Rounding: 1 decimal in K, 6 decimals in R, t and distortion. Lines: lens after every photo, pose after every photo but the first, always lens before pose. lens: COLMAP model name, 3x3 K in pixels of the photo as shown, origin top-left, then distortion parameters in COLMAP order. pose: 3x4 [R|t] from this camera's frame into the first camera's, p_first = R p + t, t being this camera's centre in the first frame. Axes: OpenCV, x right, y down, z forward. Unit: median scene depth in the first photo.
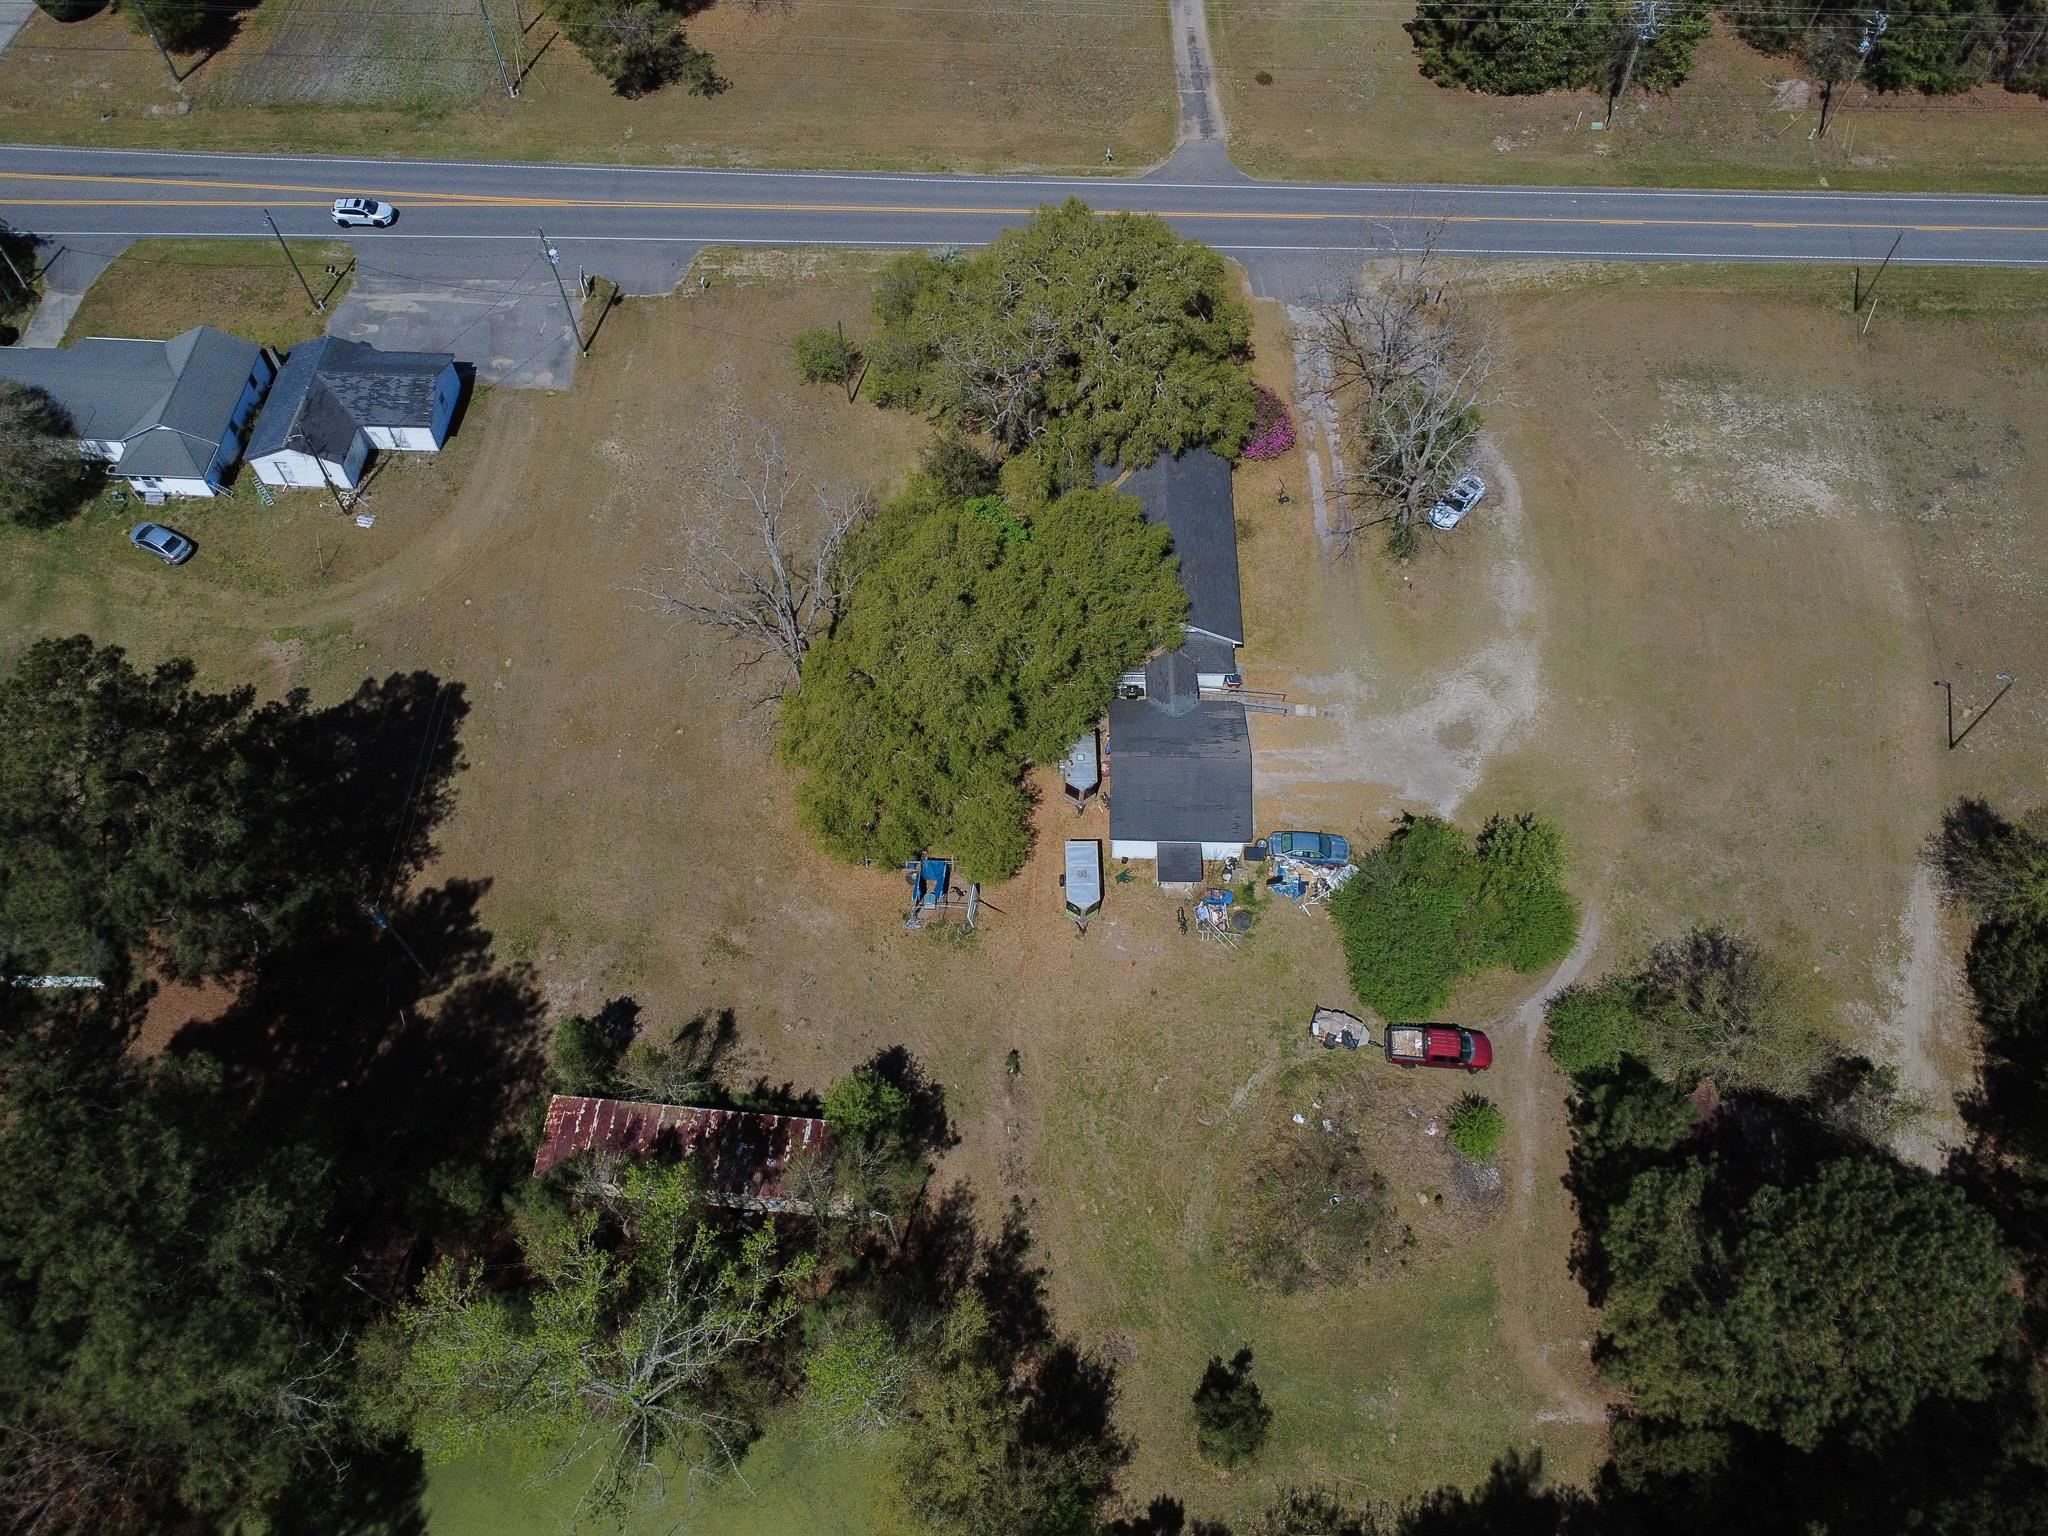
lens RADIAL K [[1547.8, 0, 1019.9], [0, 1547.8, 776.7], [0, 0, 1]] dist [0.007514, -0.003604]
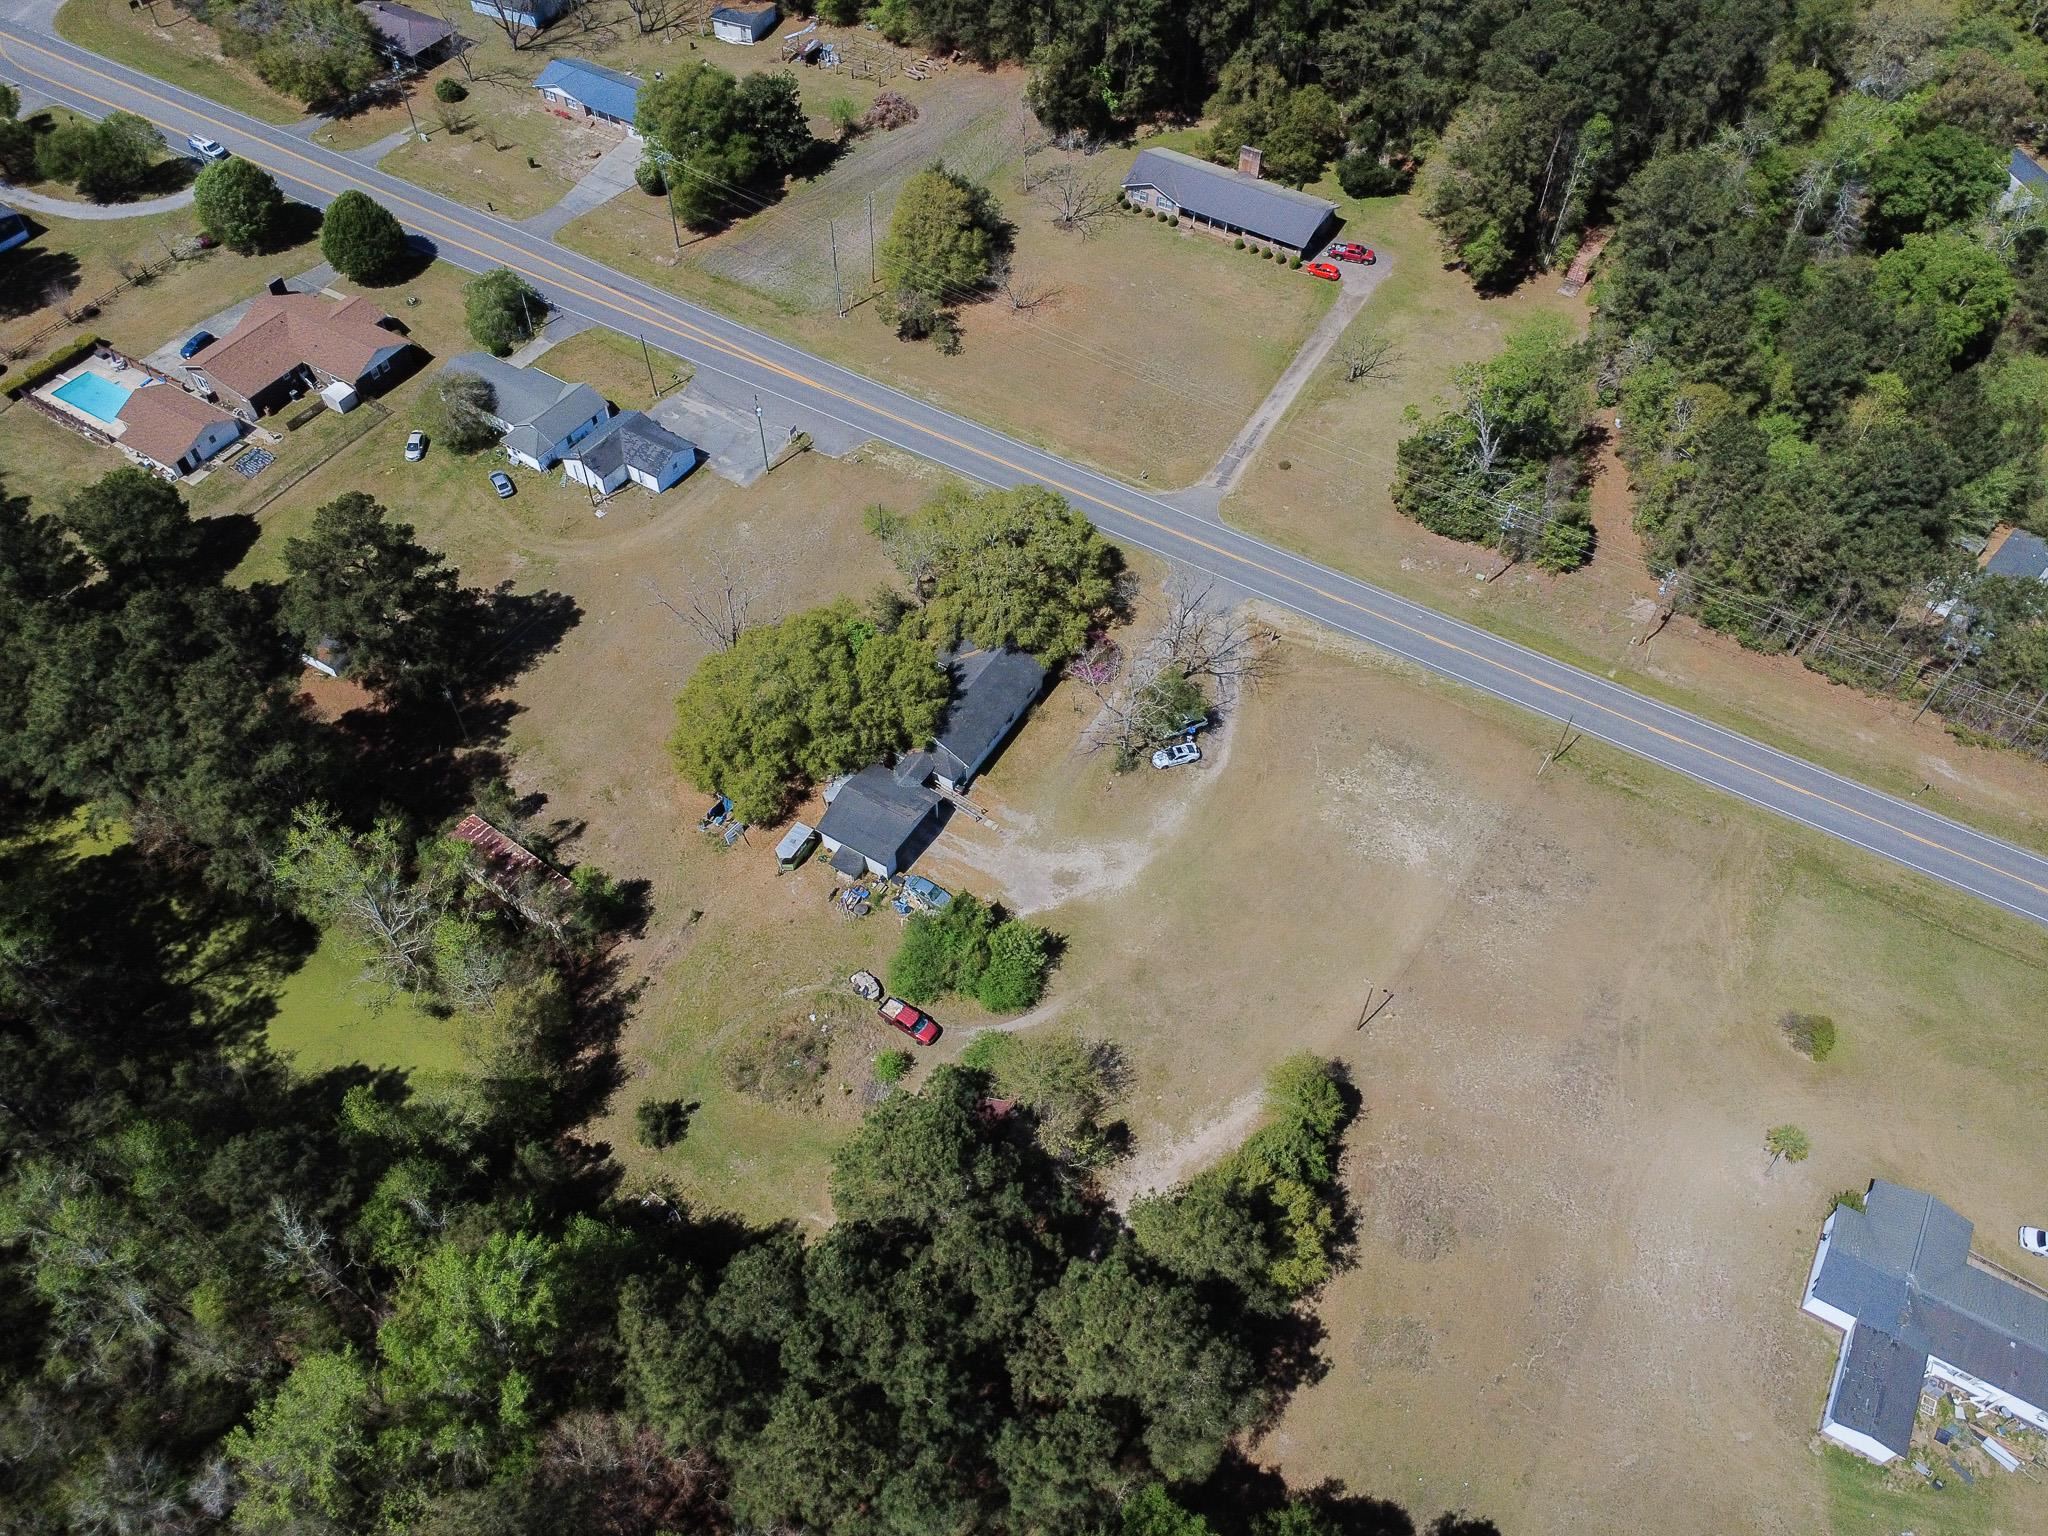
lens RADIAL K [[1547.8, 0, 1013.0], [0, 1547.8, 767.9], [0, 0, 1]] dist [0.007514, -0.003604]
pose [[0.859415, 0.397240, -0.321879, 0.626999], [-0.436012, 0.898220, -0.055627, -0.015268], [0.267021, 0.188150, 0.945145, -0.440263]]
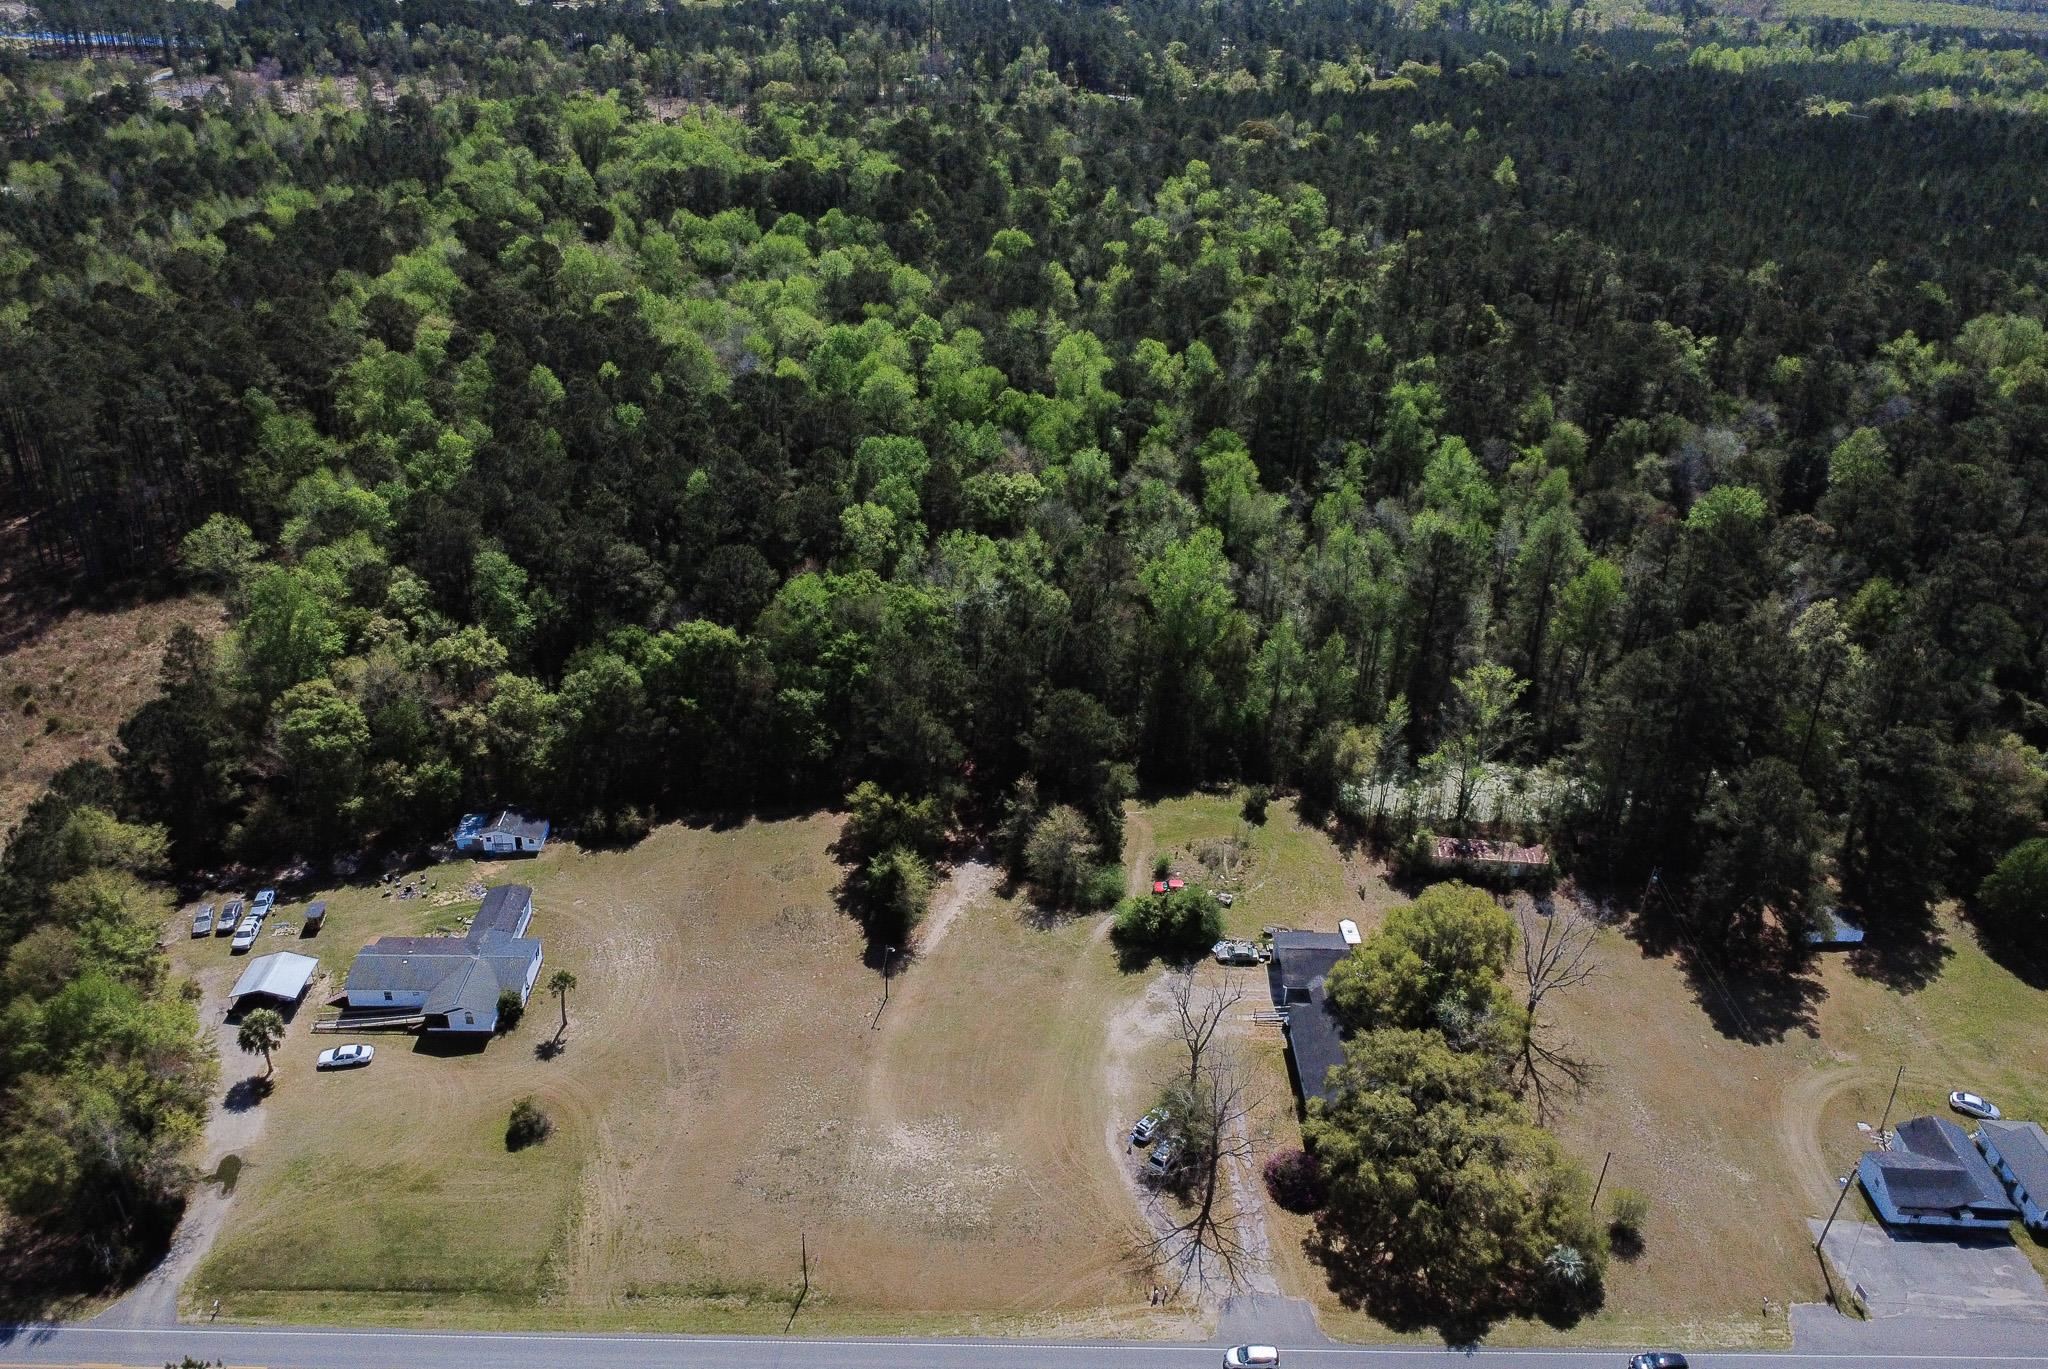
lens RADIAL K [[1517.3, 0, 1011.3], [0, 1517.3, 678.4], [0, 0, 1]] dist [0.005945, 0.001625]
pose [[-0.999379, -0.023303, -0.026413, 0.463458], [-0.027095, 0.029446, 0.999199, -1.635841], [-0.022507, 0.999295, -0.030059, 0.614840]]
